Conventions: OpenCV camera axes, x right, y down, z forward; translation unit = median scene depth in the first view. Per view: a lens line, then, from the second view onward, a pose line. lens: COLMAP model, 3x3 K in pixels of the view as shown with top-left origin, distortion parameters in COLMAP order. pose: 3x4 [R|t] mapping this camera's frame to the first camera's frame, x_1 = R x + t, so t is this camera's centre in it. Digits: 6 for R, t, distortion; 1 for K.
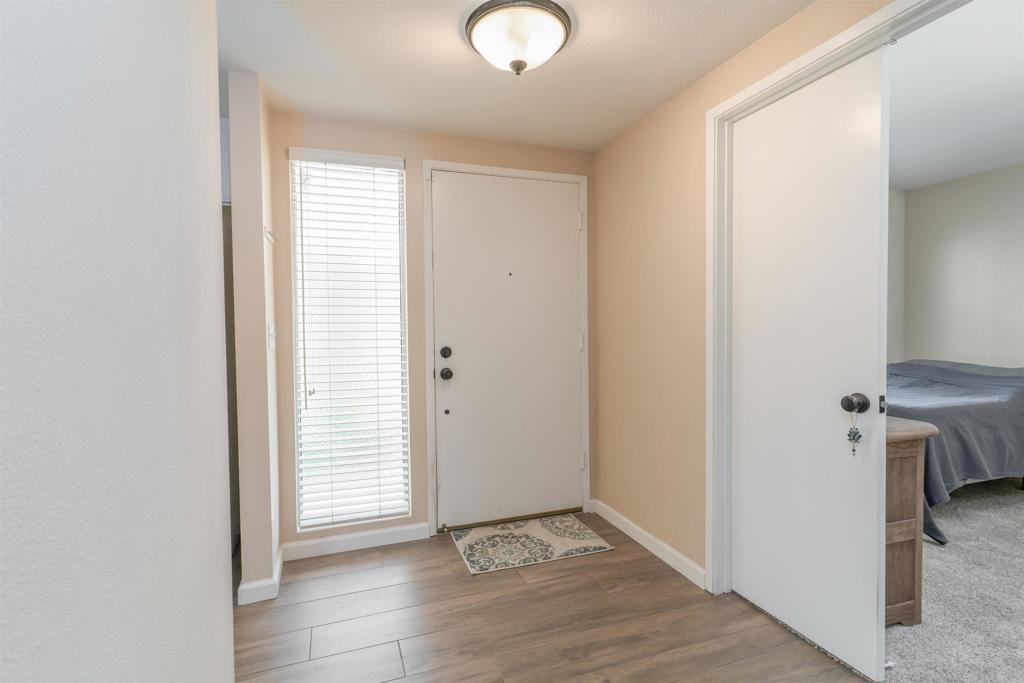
lens RADIAL K [[493.6, 0, 511.7], [0, 493.6, 338.1], [0, 0, 1]] dist [-0.005429, 0.000063]
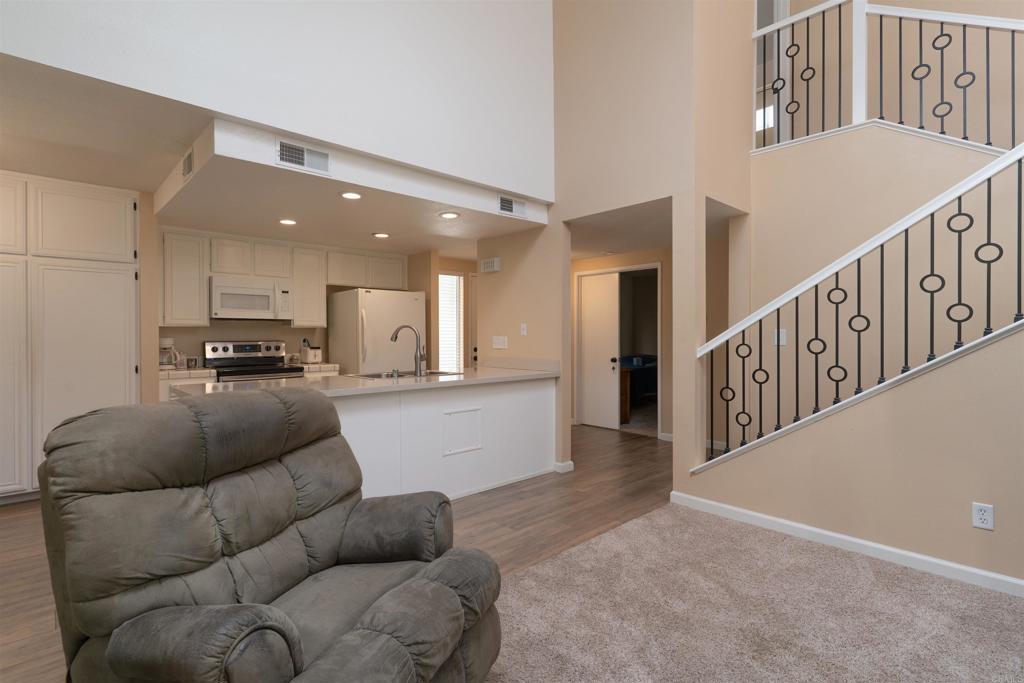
lens RADIAL K [[493.6, 0, 506.4], [0, 493.6, 339.8], [0, 0, 1]] dist [-0.005429, 0.000063]
pose [[0.917275, 0.006368, 0.398204, -1.281776], [-0.002505, 0.999945, -0.010219, 0.005188], [-0.398247, 0.008376, 0.917240, -1.760520]]
